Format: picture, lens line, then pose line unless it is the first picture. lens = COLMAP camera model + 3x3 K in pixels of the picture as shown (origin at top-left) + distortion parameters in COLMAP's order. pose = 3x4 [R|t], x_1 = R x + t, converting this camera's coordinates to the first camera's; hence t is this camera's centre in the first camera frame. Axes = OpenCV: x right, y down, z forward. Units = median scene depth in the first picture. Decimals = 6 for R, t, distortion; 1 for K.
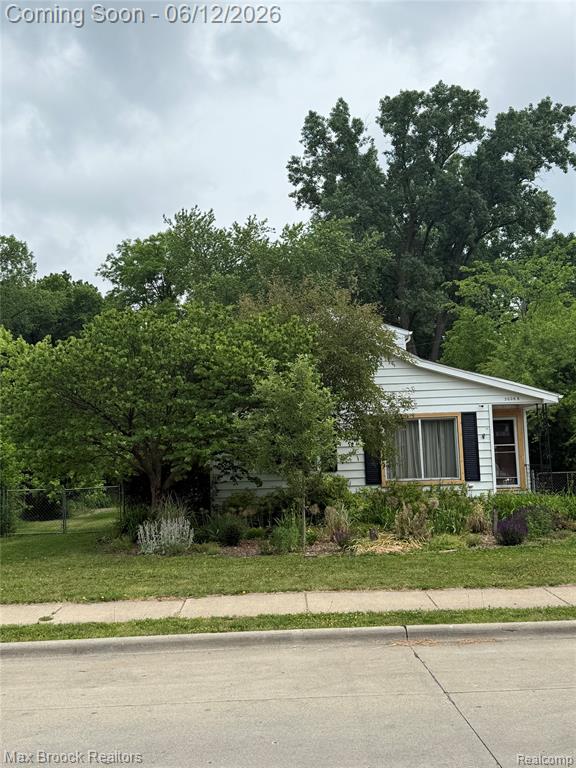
lens RADIAL K [[846.3, 0, 288.0], [0, 846.3, 384.0], [0, 0, 1]] dist [0.110023, 0.017275]
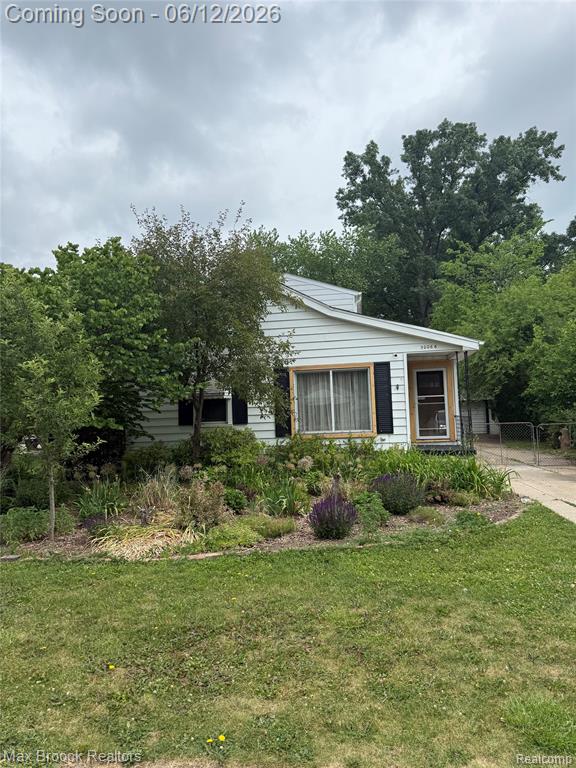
lens RADIAL K [[536.1, 0, 288.0], [0, 536.1, 384.0], [0, 0, 1]] dist [0.063324, -0.086544]
pose [[0.986357, -0.011785, -0.164200, 0.071966], [0.018878, 0.998951, 0.041708, 0.010666], [0.163536, -0.044238, 0.985545, 0.134412]]
